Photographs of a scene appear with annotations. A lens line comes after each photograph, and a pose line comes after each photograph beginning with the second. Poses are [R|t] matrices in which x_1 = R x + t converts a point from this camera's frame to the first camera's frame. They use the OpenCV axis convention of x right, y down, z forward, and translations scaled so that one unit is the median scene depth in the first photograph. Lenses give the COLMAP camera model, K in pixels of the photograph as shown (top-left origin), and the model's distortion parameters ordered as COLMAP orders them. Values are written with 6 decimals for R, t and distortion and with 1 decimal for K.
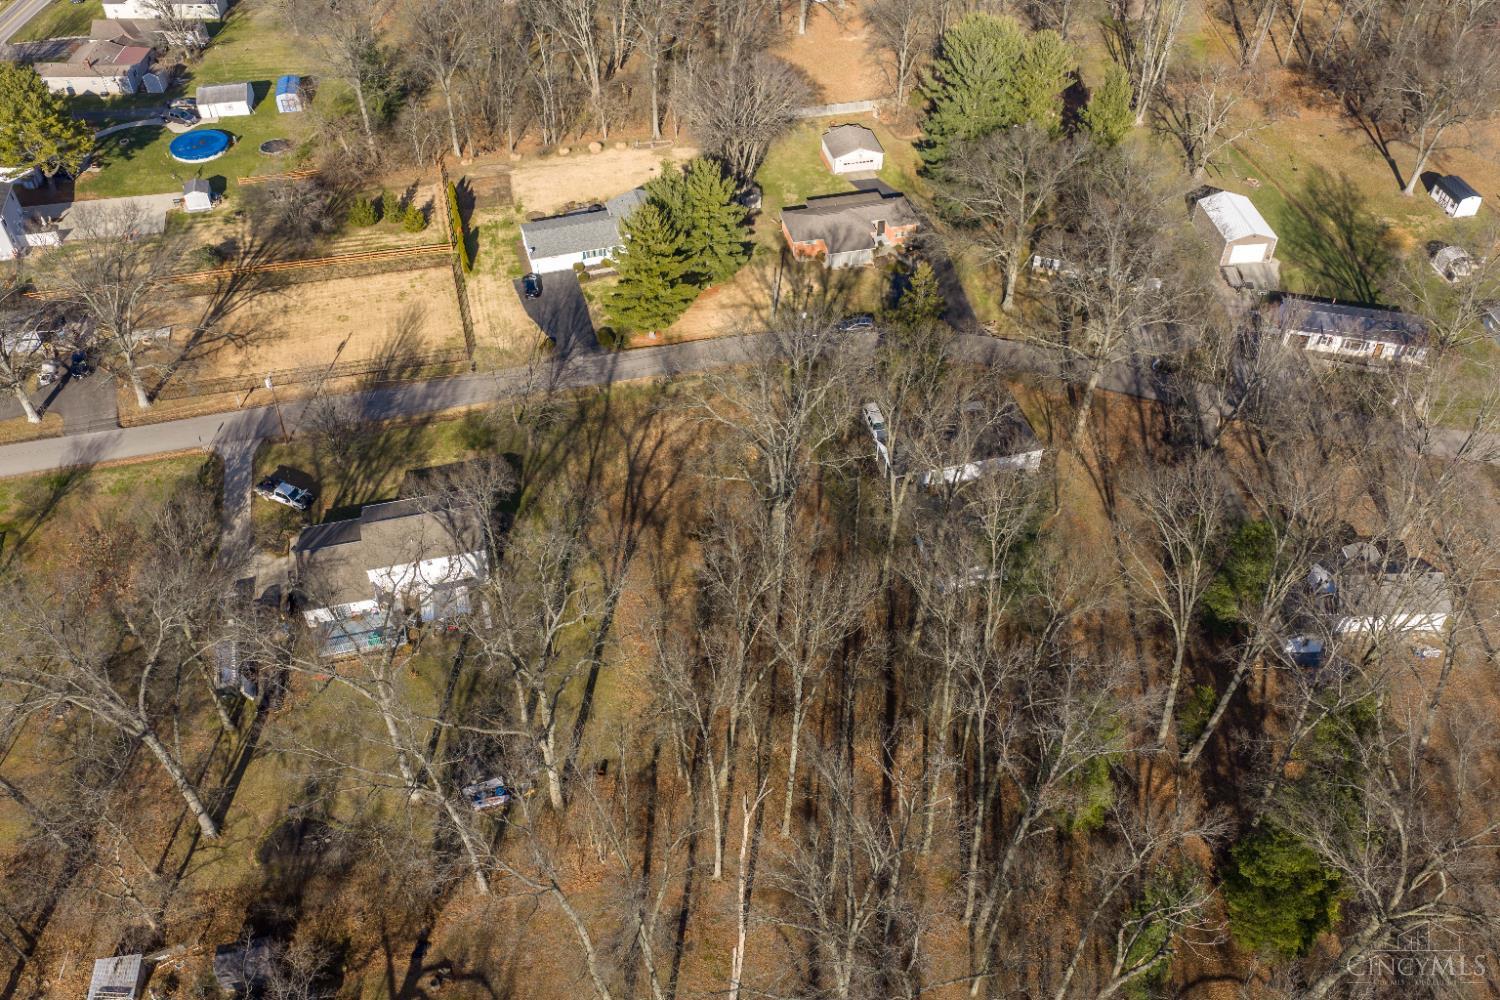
lens RADIAL K [[1221.8, 0, 737.1], [0, 1221.8, 500.0], [0, 0, 1]] dist [0.006433, -0.004908]
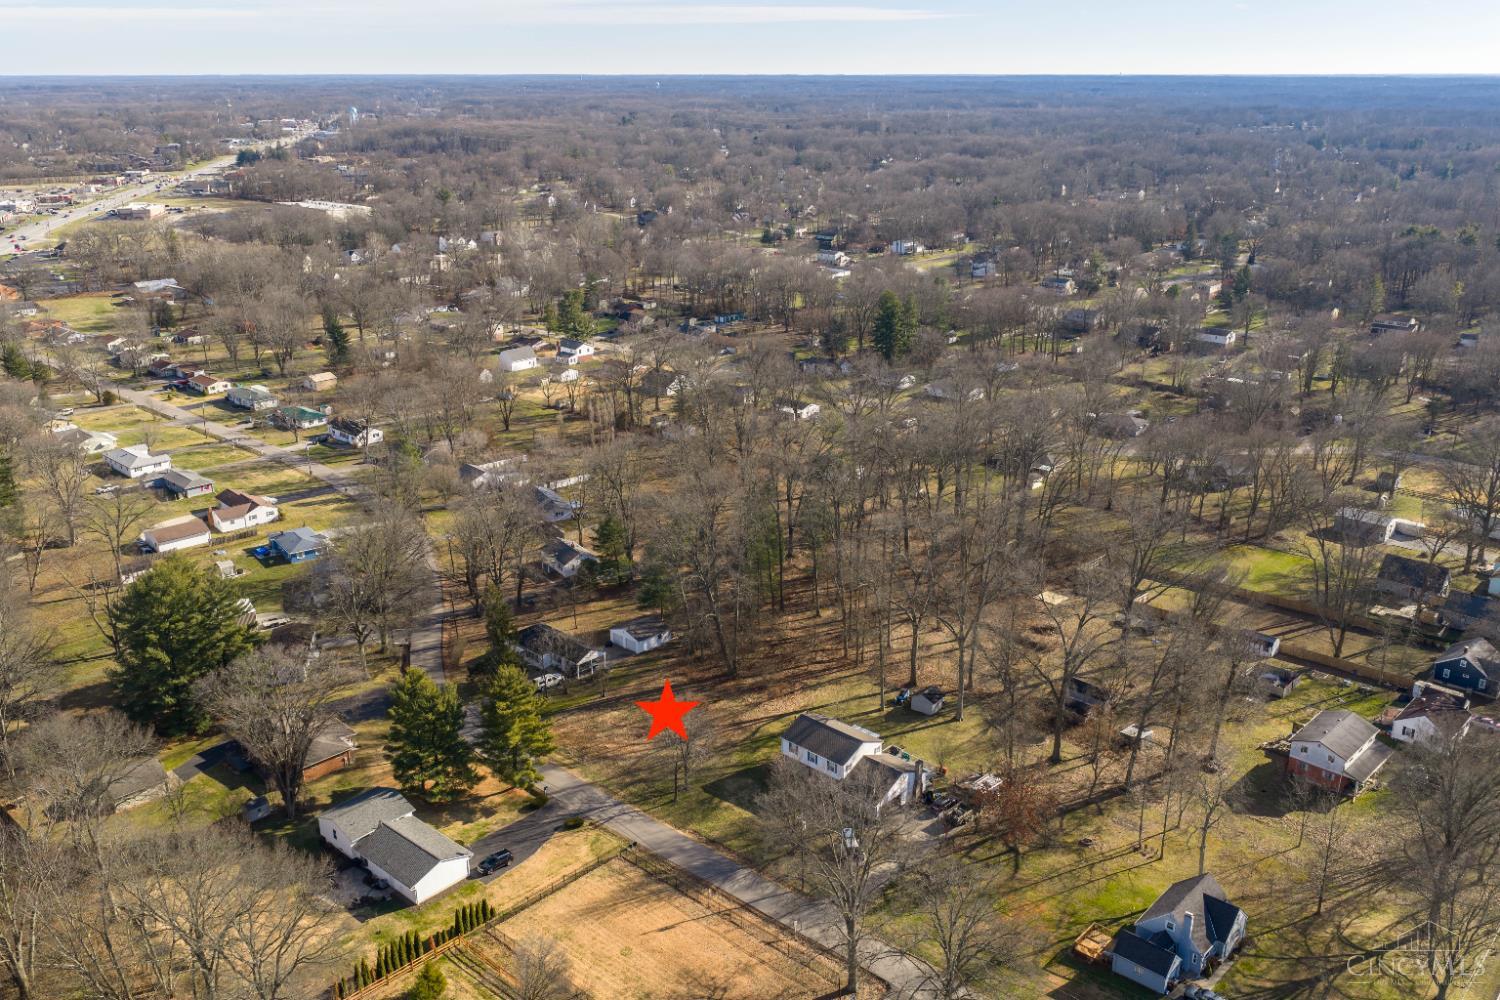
lens RADIAL K [[1221.8, 0, 737.1], [0, 1221.8, 500.0], [0, 0, 1]] dist [0.006433, -0.004908]
pose [[-0.535330, -0.272221, 0.799574, -1.000879], [0.585539, 0.562646, 0.583587, -0.817159], [-0.608741, 0.780593, -0.141806, 0.837404]]
